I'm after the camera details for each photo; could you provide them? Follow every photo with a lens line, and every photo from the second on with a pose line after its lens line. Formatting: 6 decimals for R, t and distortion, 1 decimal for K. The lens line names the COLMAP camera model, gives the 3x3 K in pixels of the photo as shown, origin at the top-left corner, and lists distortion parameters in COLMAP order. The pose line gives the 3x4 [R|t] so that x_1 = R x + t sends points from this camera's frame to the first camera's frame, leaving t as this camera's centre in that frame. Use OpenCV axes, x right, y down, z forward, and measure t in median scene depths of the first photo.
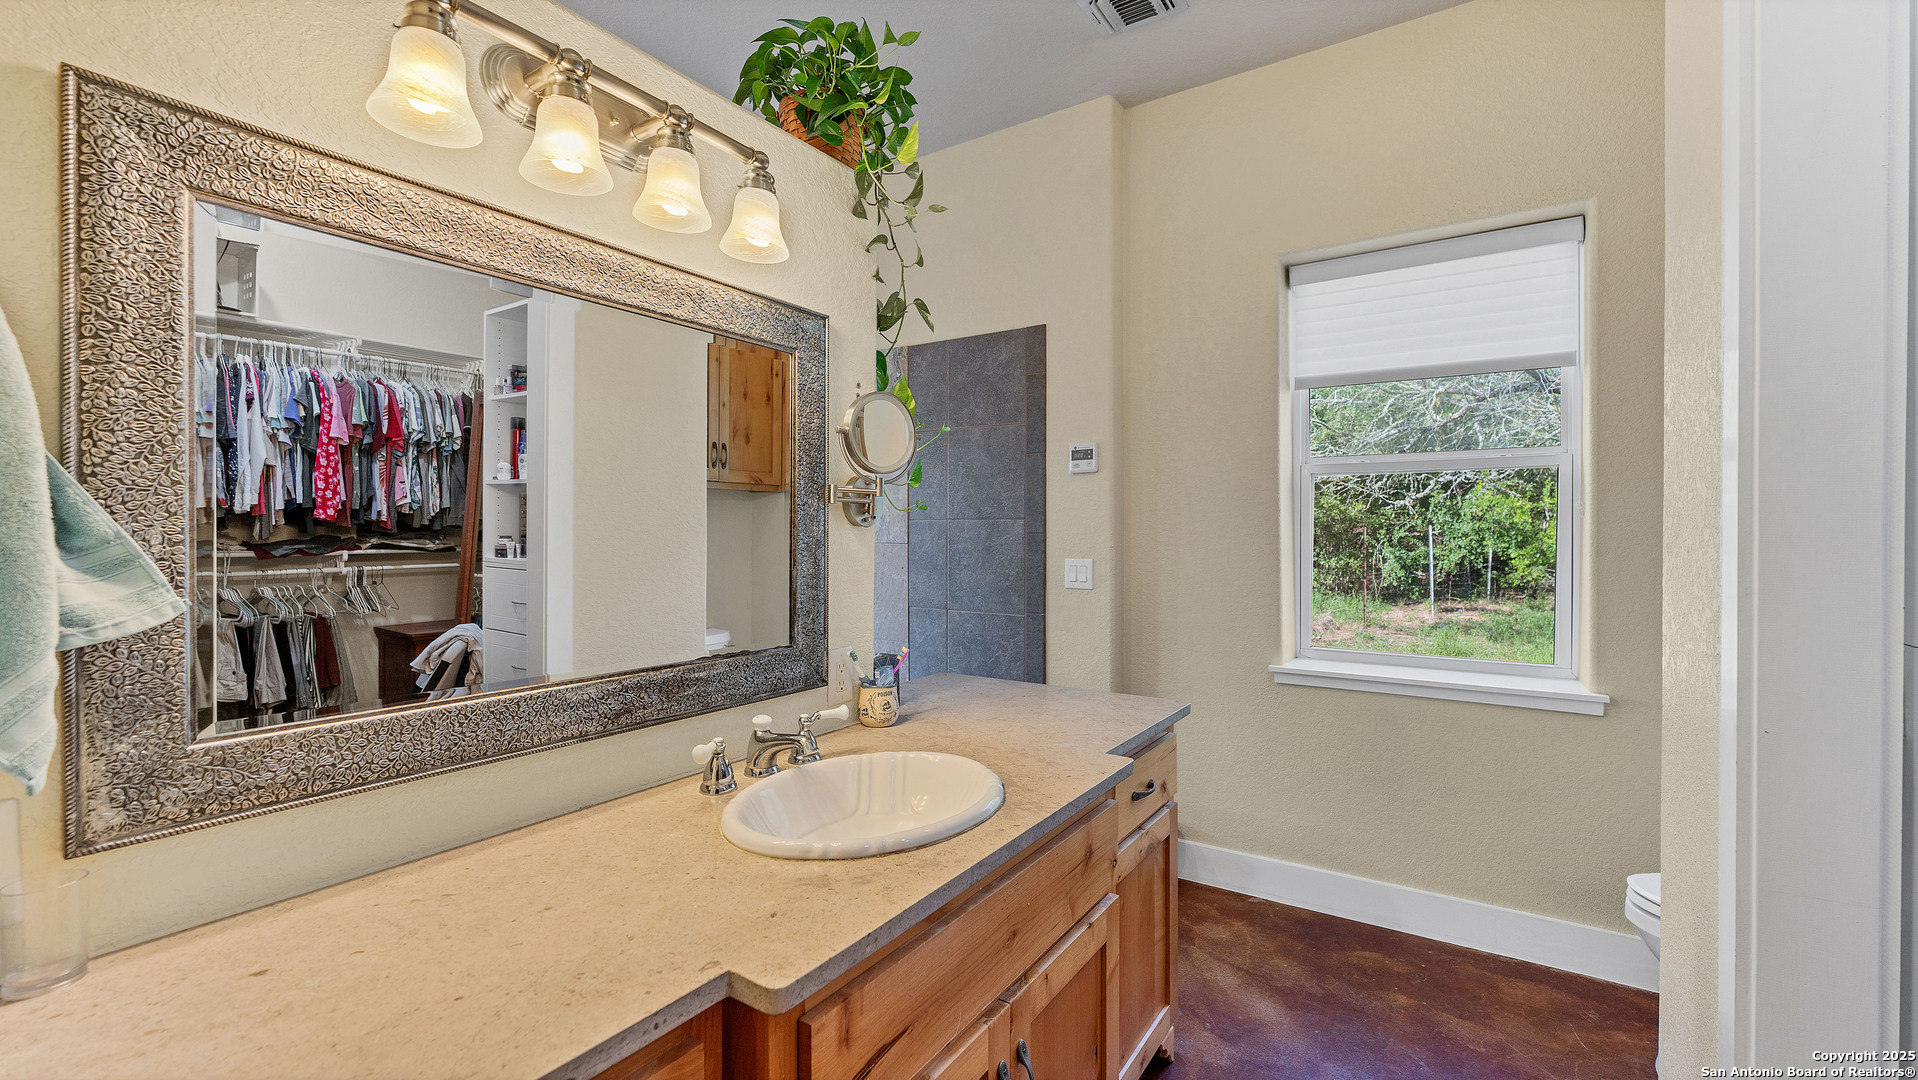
lens RADIAL K [[790.6, 0, 960.6], [0, 790.6, 538.1], [0, 0, 1]] dist [-0.004630, -0.000056]
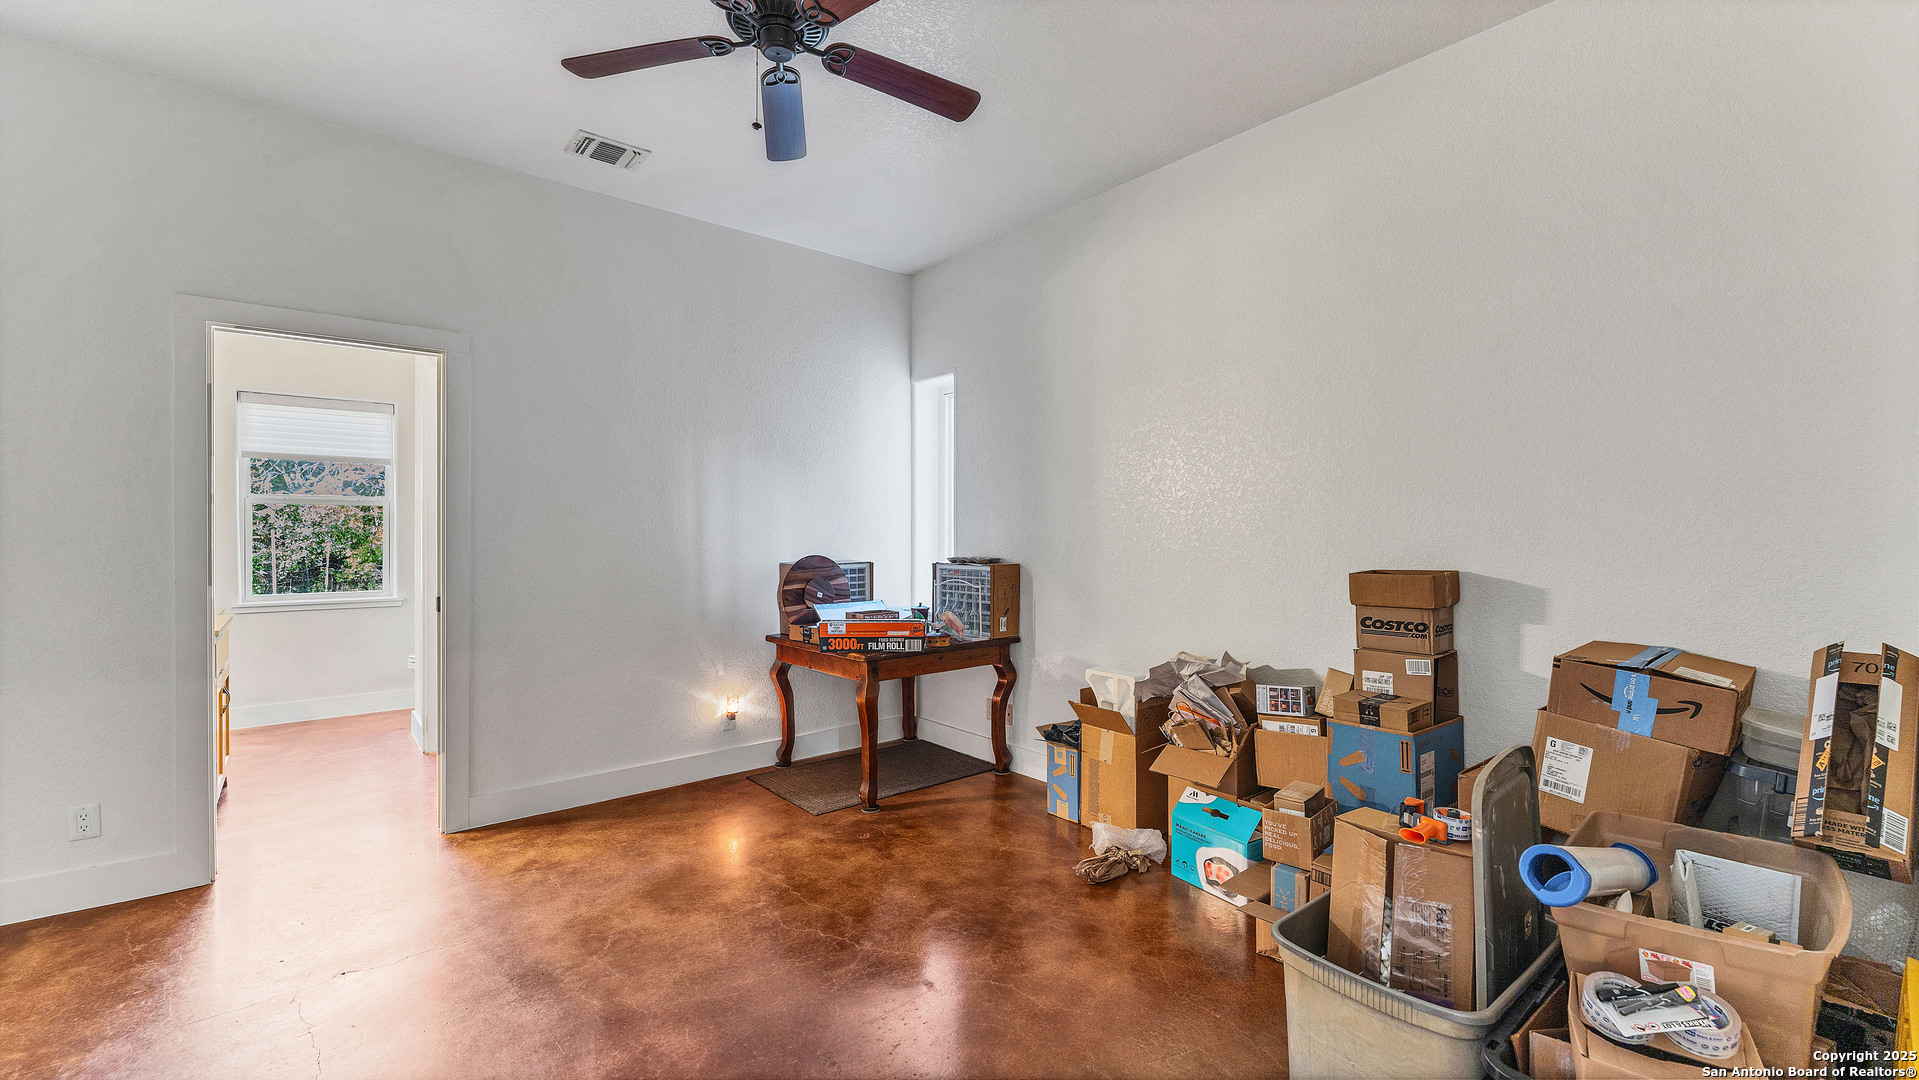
lens RADIAL K [[791.0, 0, 959.4], [0, 791.0, 534.5], [0, 0, 1]] dist [-0.004630, -0.000056]
pose [[0.289020, 0.003961, 0.957315, -0.192781], [0.002199, 0.999986, -0.004801, -0.001206], [-0.957321, 0.003492, 0.289007, -0.255632]]
